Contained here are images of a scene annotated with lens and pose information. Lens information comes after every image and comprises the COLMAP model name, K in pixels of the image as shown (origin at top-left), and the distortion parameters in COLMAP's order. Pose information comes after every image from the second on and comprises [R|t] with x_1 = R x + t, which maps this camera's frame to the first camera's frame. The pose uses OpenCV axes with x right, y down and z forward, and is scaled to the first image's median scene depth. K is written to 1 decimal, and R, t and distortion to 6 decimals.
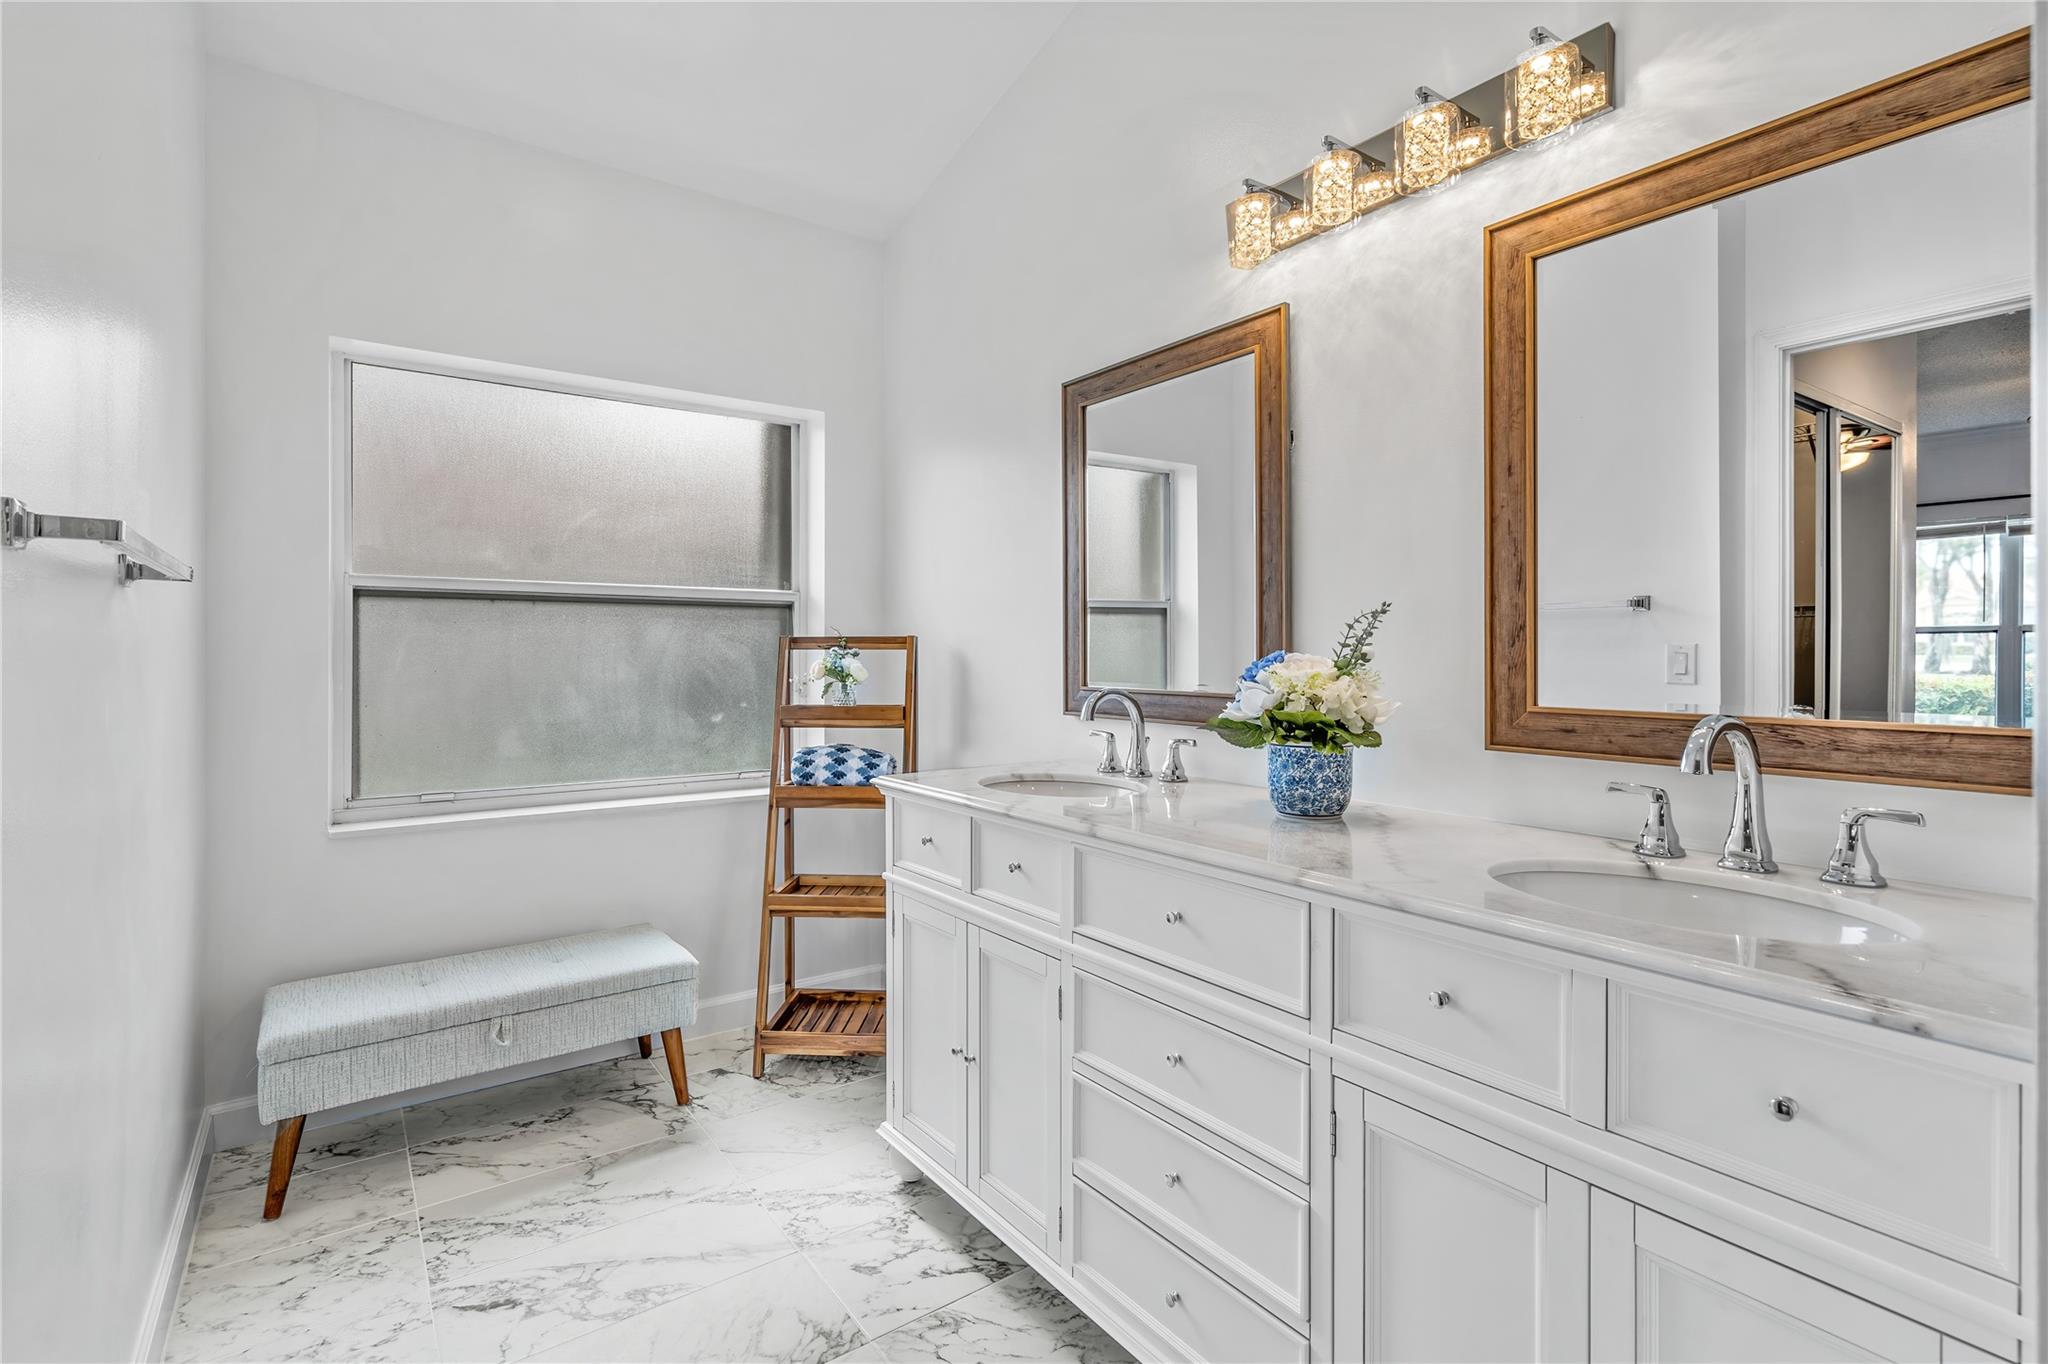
lens RADIAL K [[946.2, 0, 1025.7], [0, 946.2, 664.5], [0, 0, 1]] dist [0.014827, 0.000817]
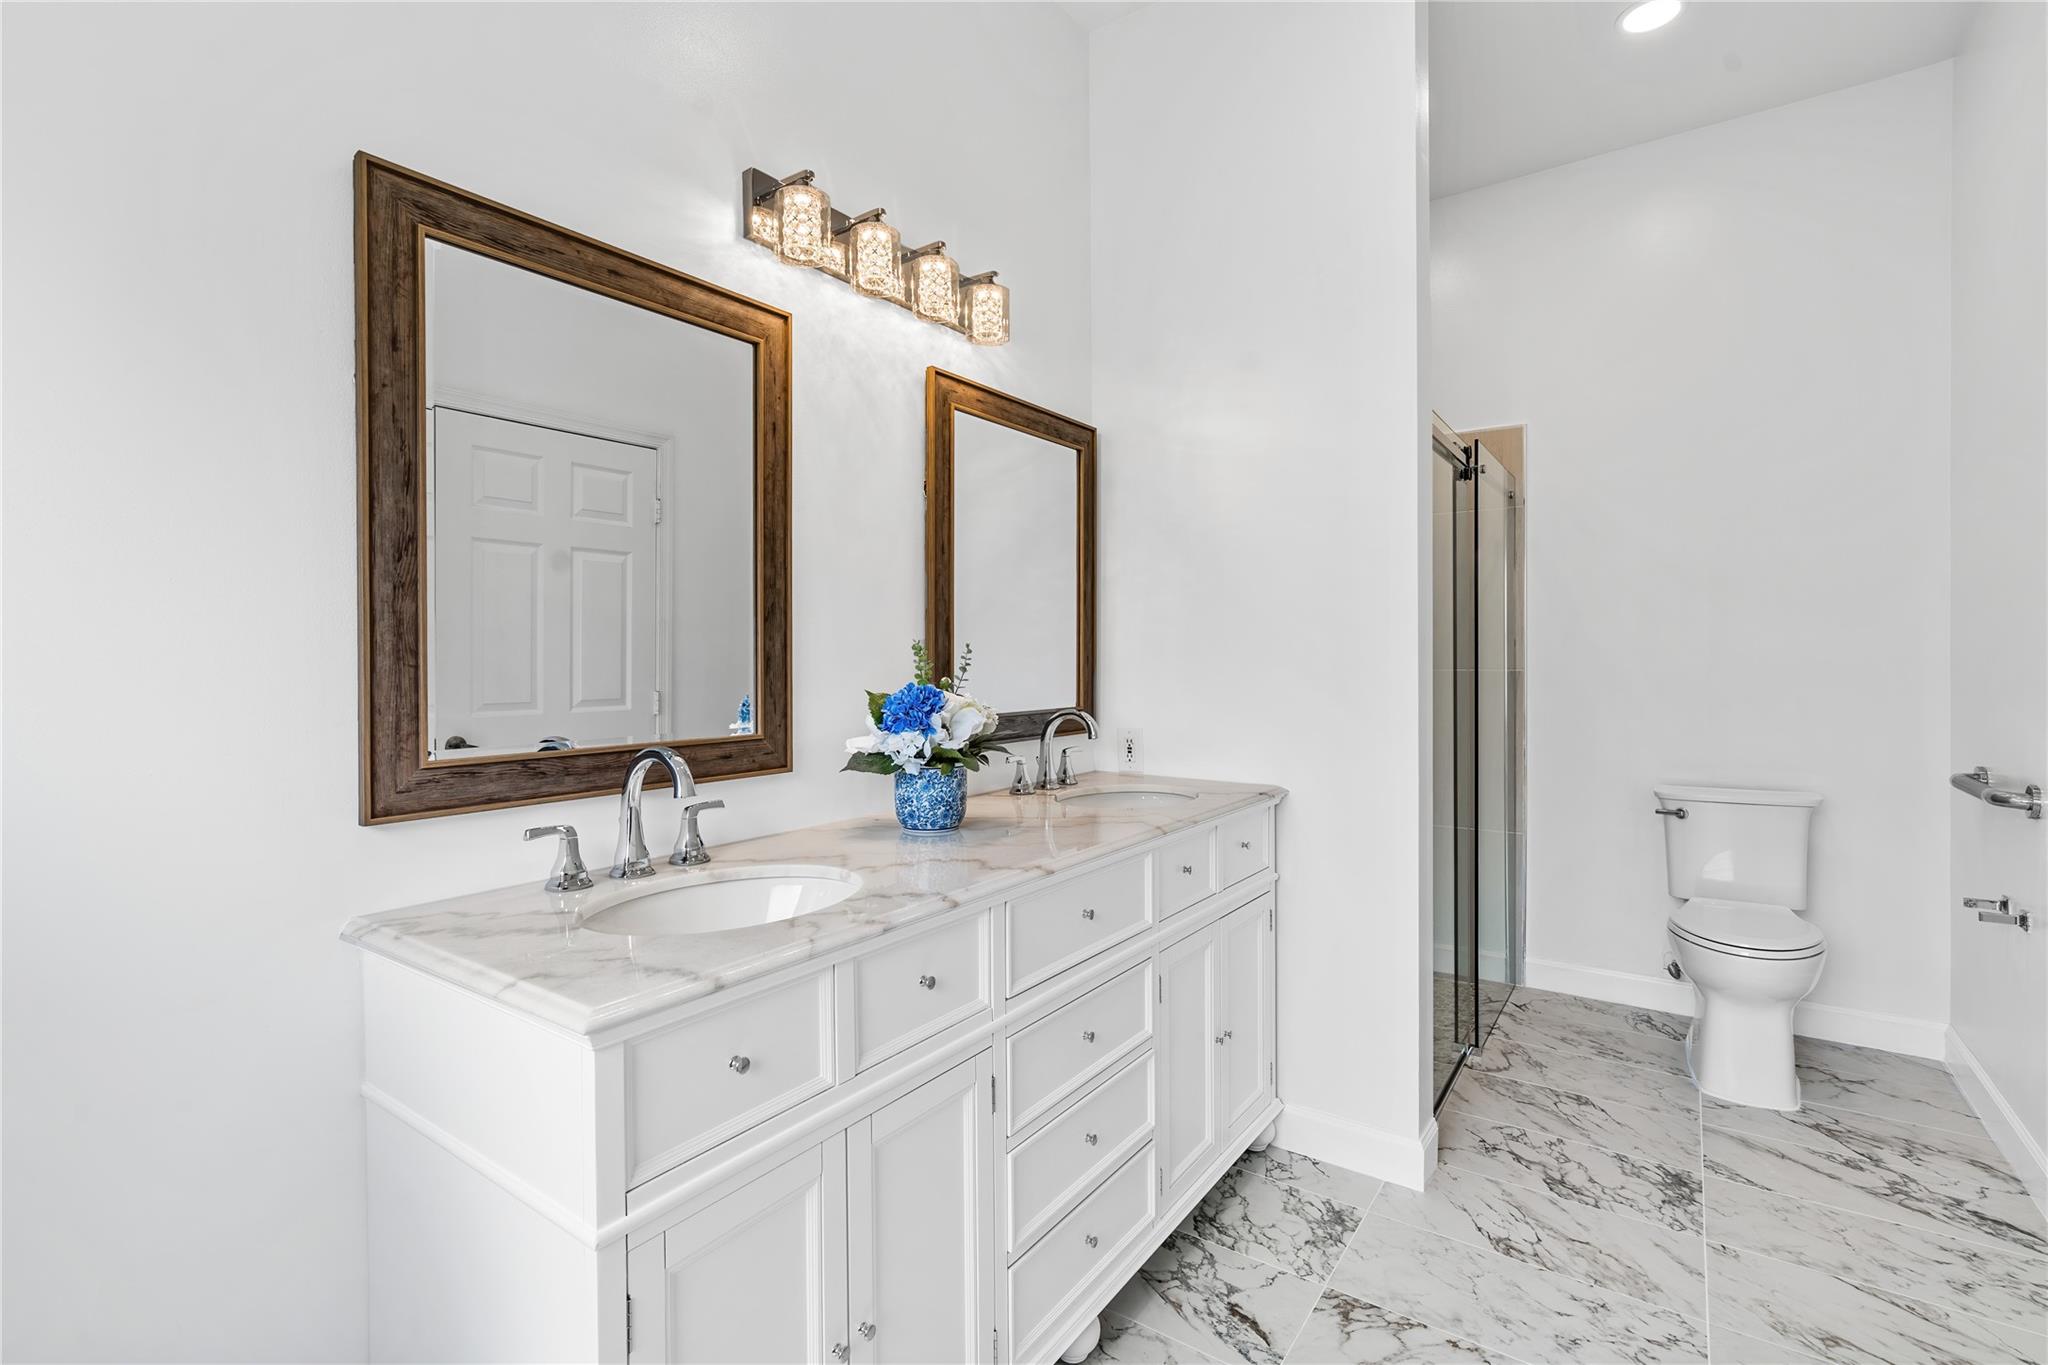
lens RADIAL K [[946.2, 0, 1026.3], [0, 946.2, 682.7], [0, 0, 1]] dist [0.014827, 0.000817]
pose [[-0.278834, 0.007935, 0.960307, -0.664589], [0.037858, 0.999279, 0.002736, -0.010393], [-0.959593, 0.037118, -0.278933, 1.011948]]
